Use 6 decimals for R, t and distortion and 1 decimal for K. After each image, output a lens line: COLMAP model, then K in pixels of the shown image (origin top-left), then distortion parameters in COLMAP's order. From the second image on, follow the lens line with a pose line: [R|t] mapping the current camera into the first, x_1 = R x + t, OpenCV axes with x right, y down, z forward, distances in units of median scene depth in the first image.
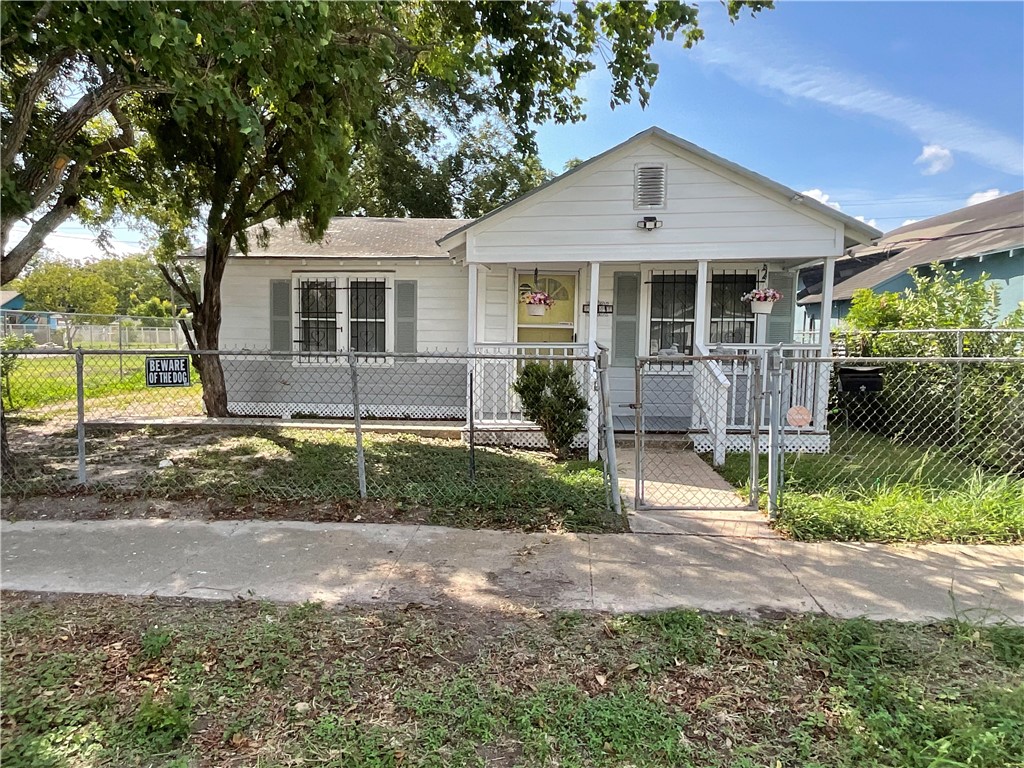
lens RADIAL K [[644.6, 0, 512.0], [0, 644.6, 384.0], [0, 0, 1]] dist [0.001523, 0.000590]
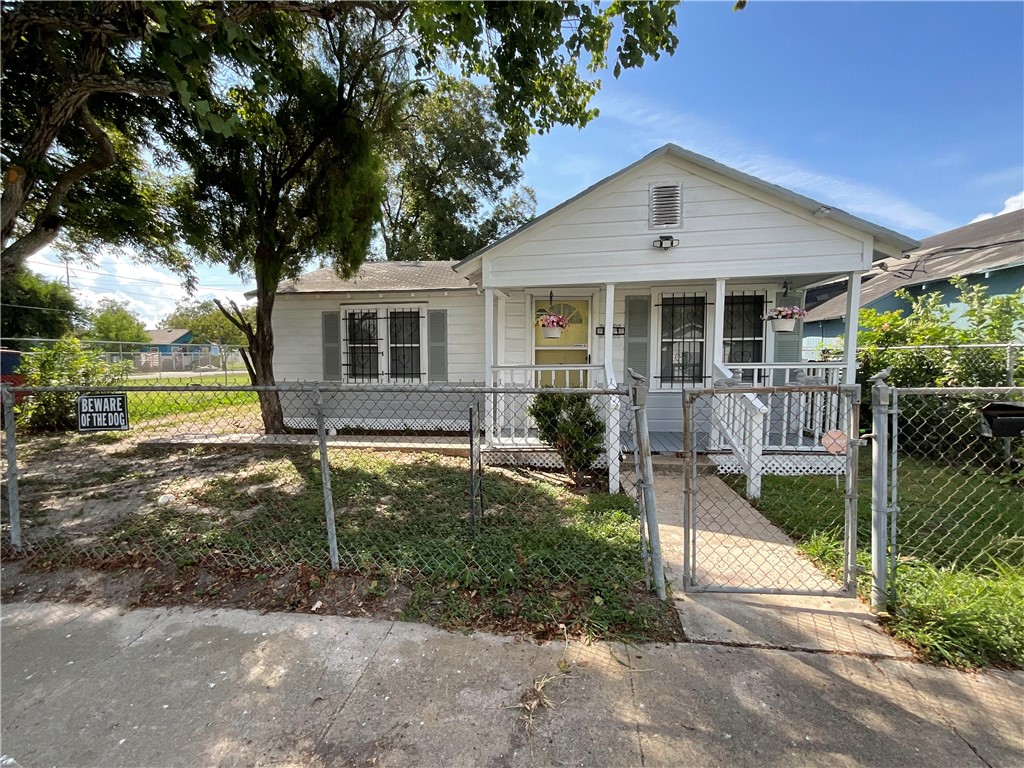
lens RADIAL K [[454.3, 0, 512.0], [0, 454.3, 384.0], [0, 0, 1]] dist [-0.000407, 0.000292]
pose [[0.998273, -0.012704, -0.057347, 0.013534], [0.012126, 0.999872, -0.010426, -0.024601], [0.057473, 0.009712, 0.998300, 0.255263]]
